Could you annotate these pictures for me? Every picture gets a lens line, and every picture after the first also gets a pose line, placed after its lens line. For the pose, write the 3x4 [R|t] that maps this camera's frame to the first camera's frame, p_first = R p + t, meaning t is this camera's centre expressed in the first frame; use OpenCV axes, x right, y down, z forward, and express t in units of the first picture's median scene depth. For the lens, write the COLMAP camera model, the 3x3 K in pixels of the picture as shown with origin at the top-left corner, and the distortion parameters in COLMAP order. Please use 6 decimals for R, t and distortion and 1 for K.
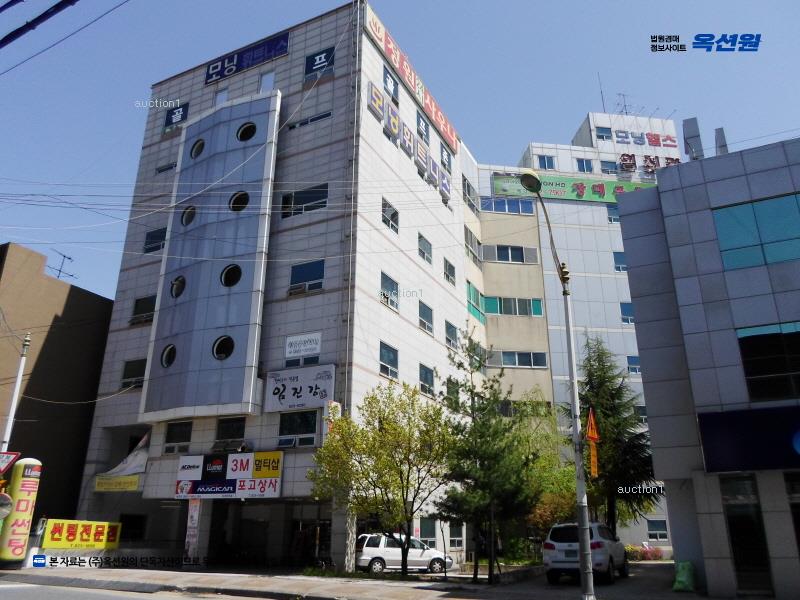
lens RADIAL K [[615.3, 0, 400.0], [0, 615.3, 300.0], [0, 0, 1]] dist [-0.049677, -0.008105]
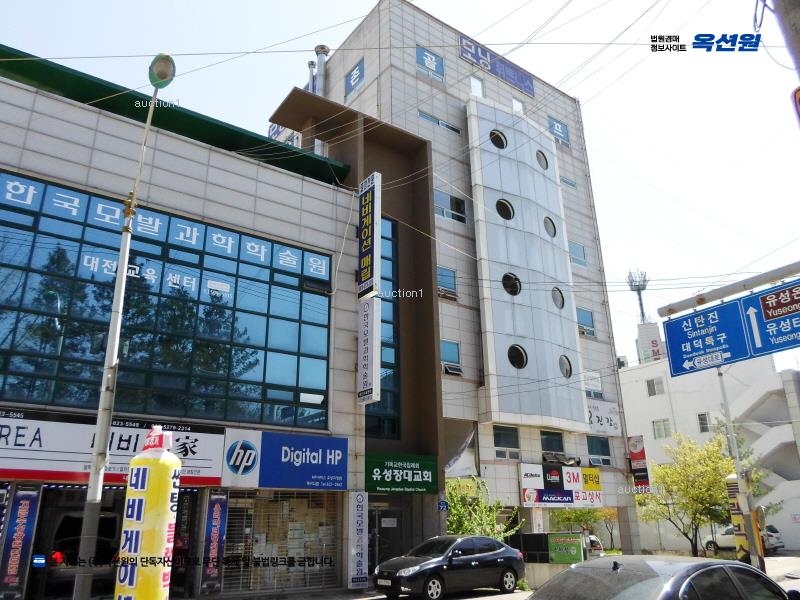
lens RADIAL K [[615.3, 0, 400.0], [0, 615.3, 300.0], [0, 0, 1]] dist [-0.049677, -0.008105]
pose [[0.471310, 0.304069, 0.827894, -1.375102], [-0.298721, 0.938244, -0.174540, 0.247621], [-0.829839, -0.165047, 0.533036, 0.703858]]
